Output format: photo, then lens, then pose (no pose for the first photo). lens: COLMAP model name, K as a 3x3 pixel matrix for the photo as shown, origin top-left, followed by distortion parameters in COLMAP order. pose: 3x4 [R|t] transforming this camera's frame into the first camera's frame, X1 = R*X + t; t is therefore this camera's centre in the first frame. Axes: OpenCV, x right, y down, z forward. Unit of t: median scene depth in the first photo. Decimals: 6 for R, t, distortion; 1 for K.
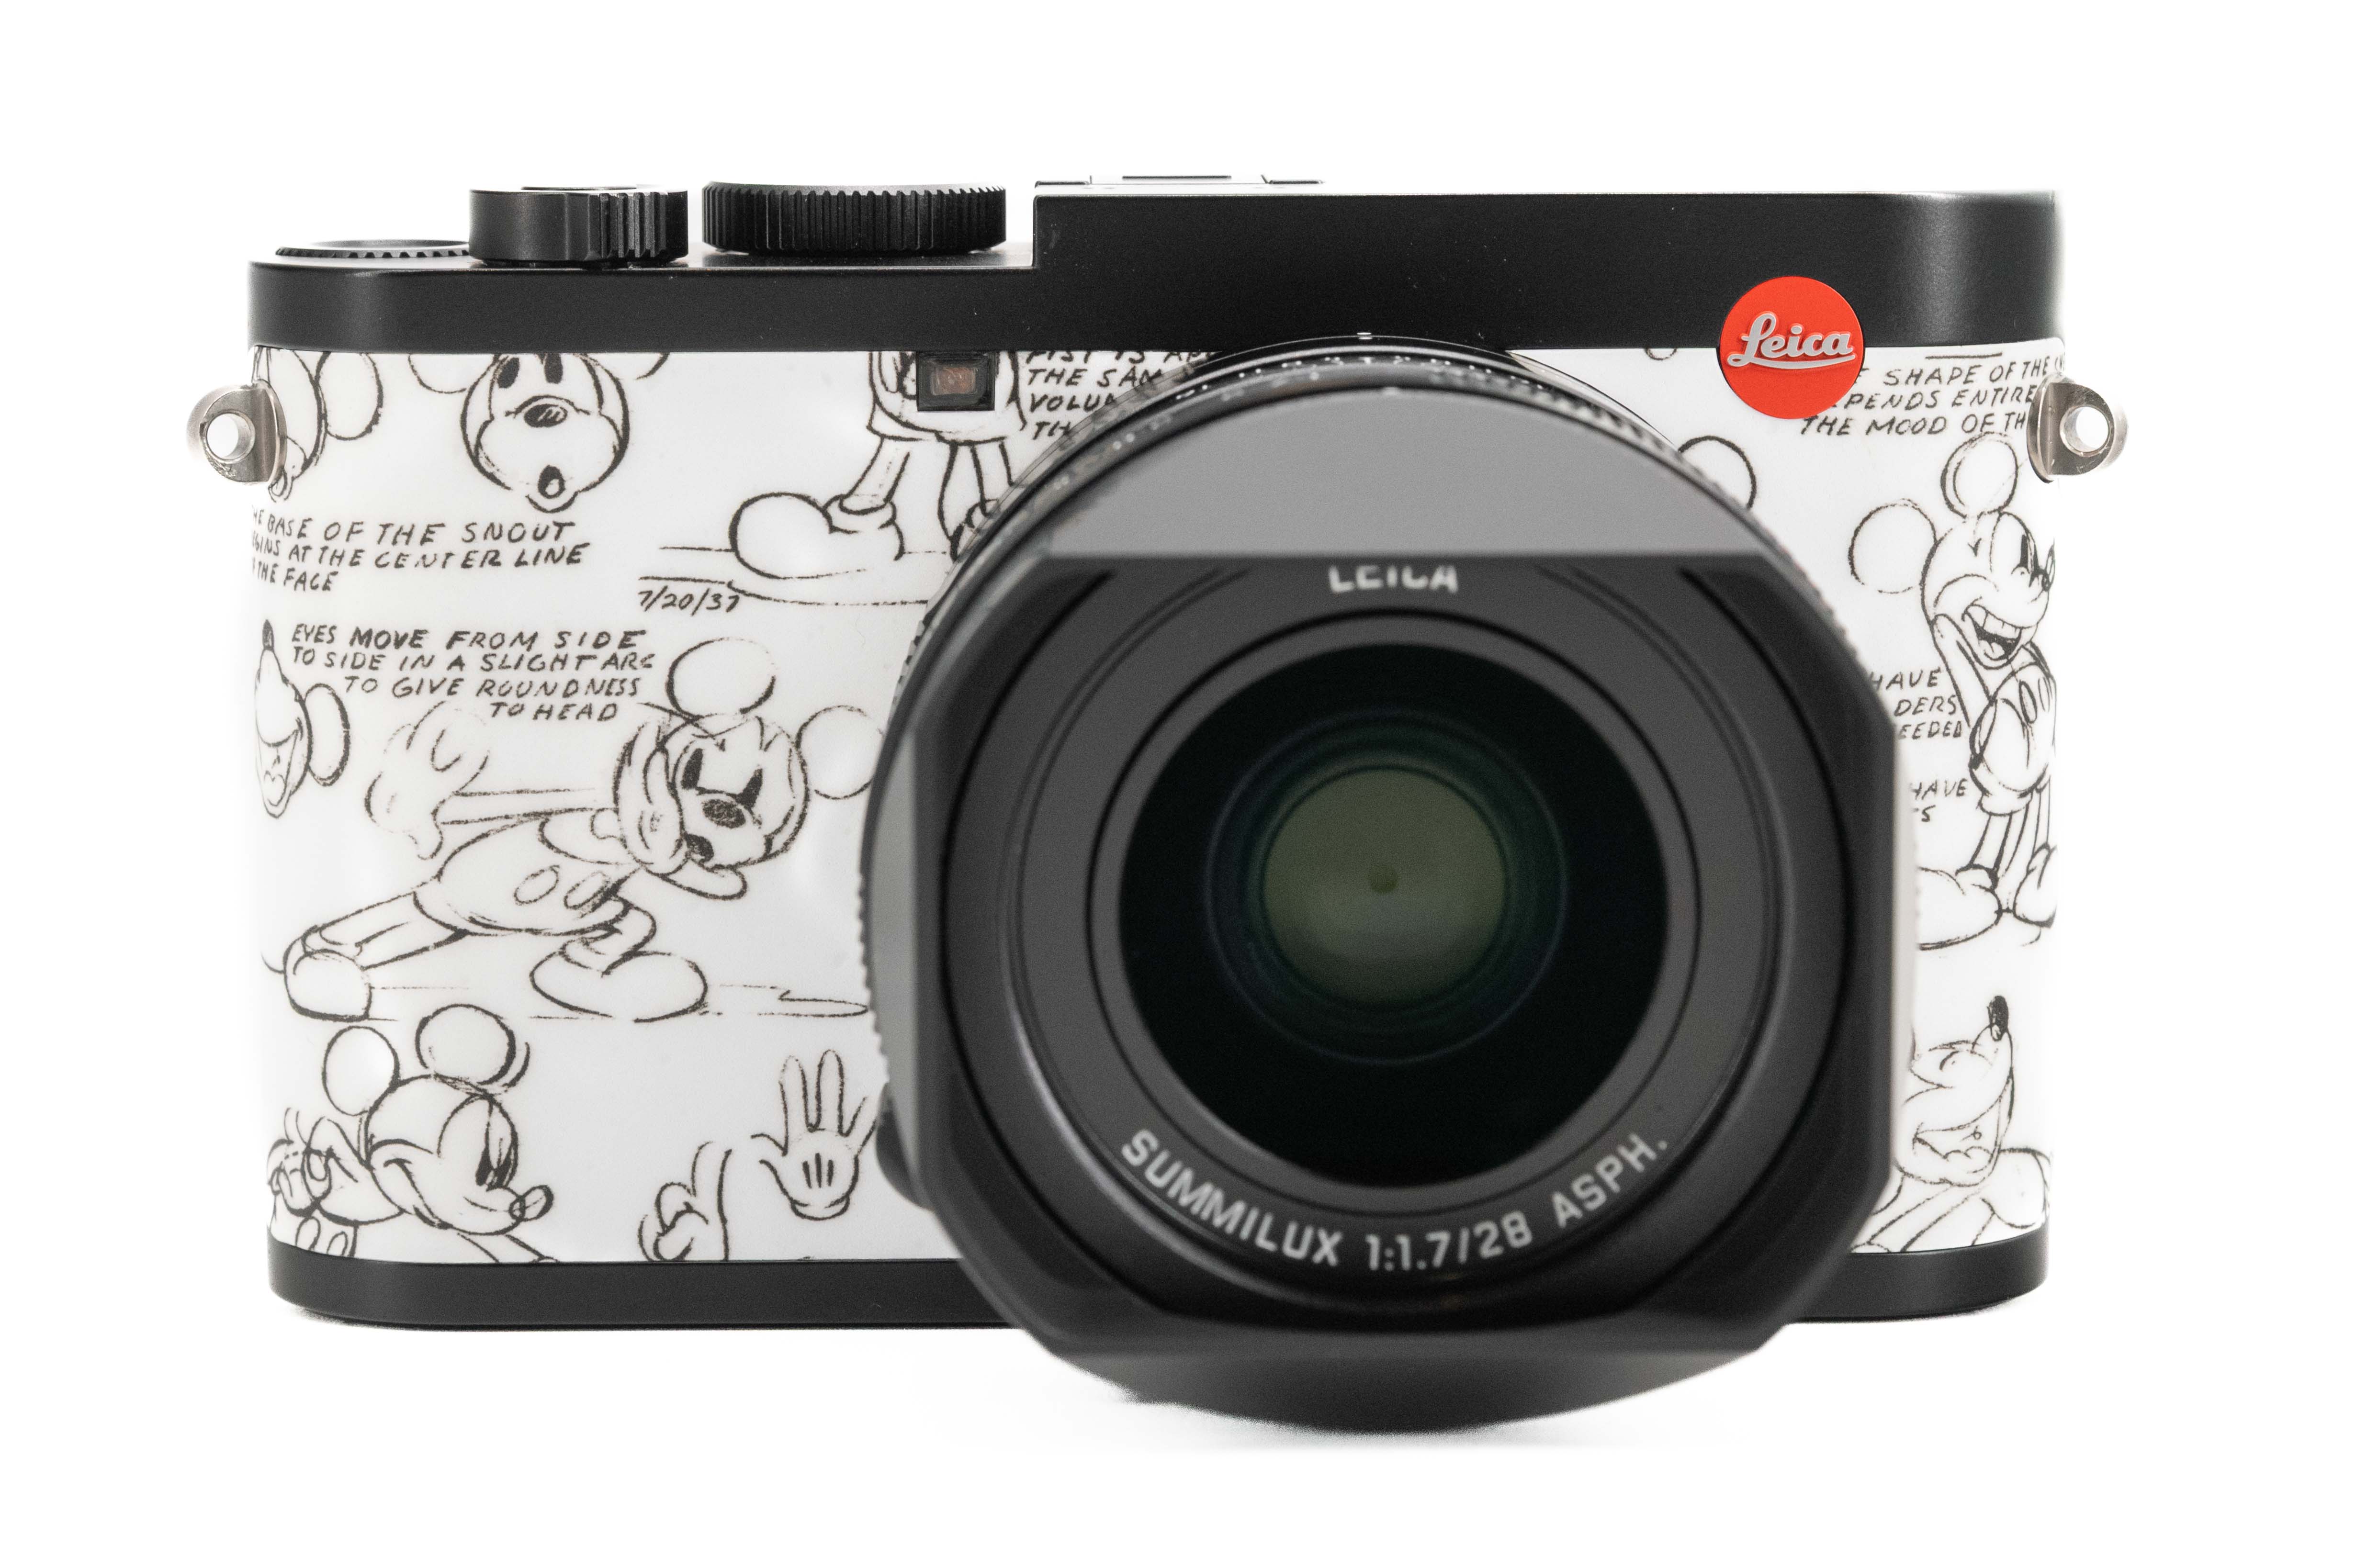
lens RADIAL K [[6545.4, 0, 1178.1], [0, 6545.4, 784.1], [0, 0, 1]] dist [-0.060589, 0.000000]
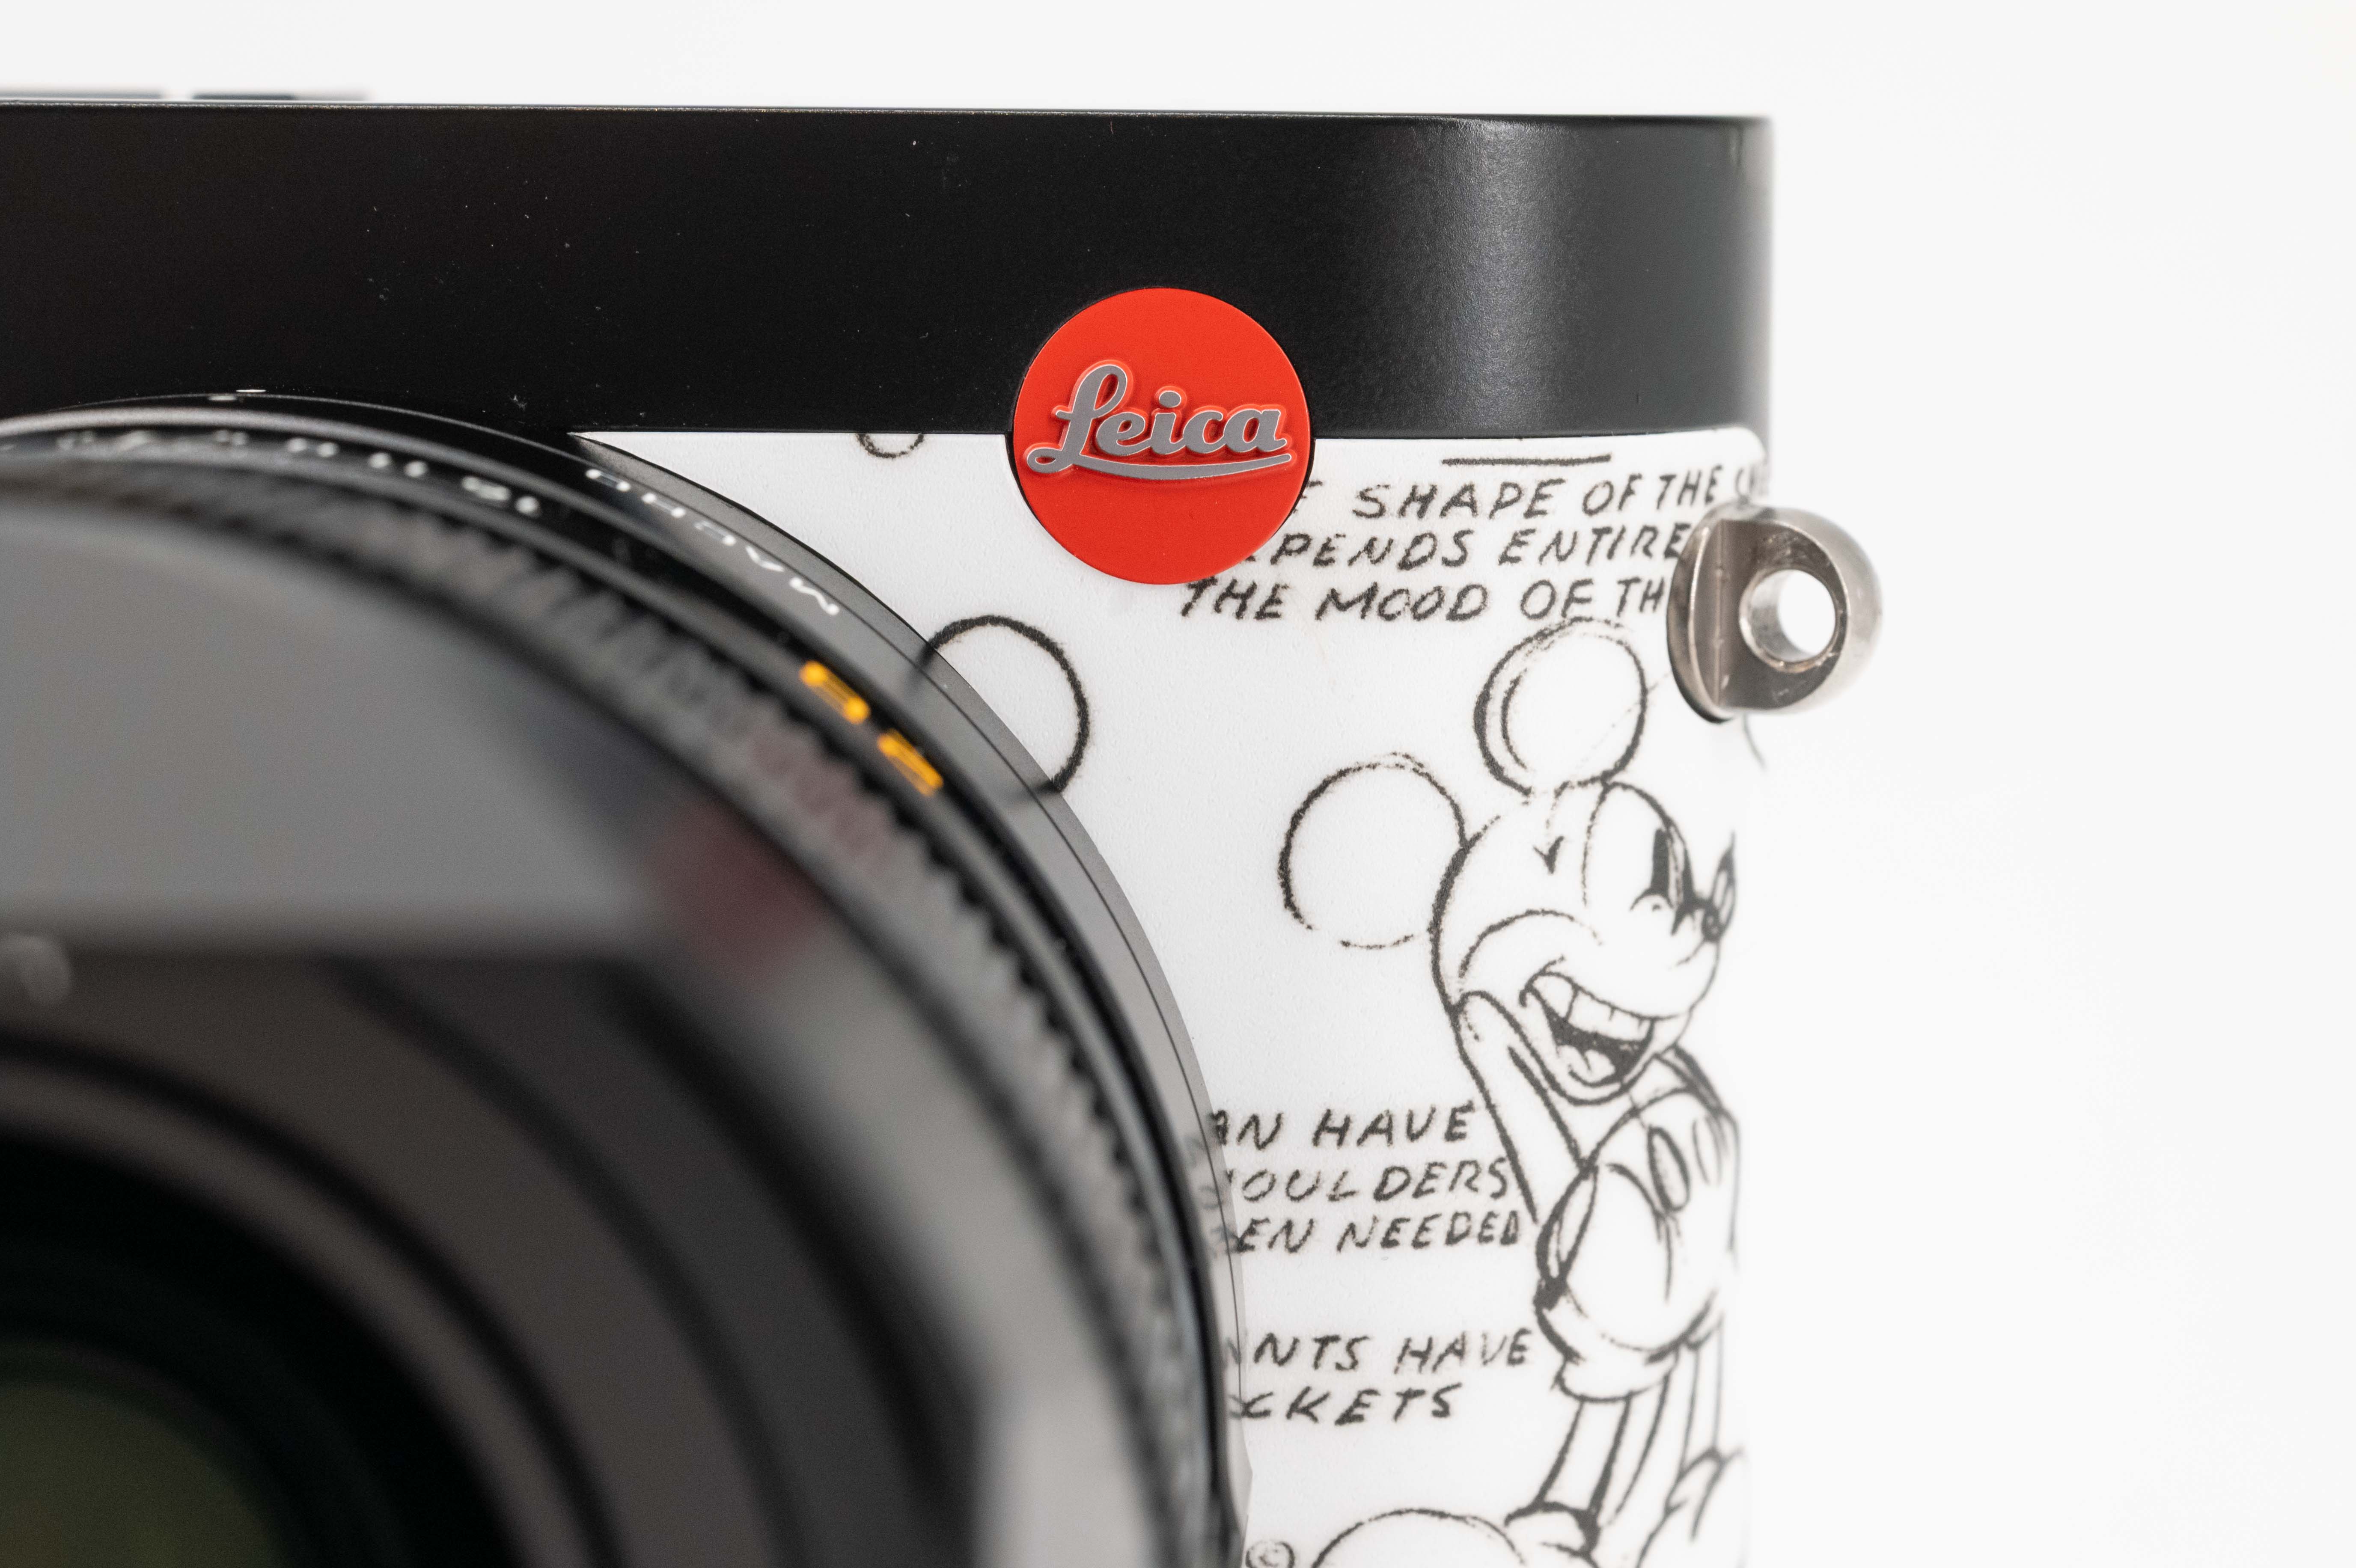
lens RADIAL K [[6545.5, 0, 1174.9], [0, 6545.5, 779.3], [0, 0, 1]] dist [-0.060589, 0.000000]
pose [[0.999326, 0.019161, -0.031311, 0.109238], [-0.019880, 0.999542, -0.022835, -0.030233], [0.030859, 0.023442, 0.999249, 0.515087]]
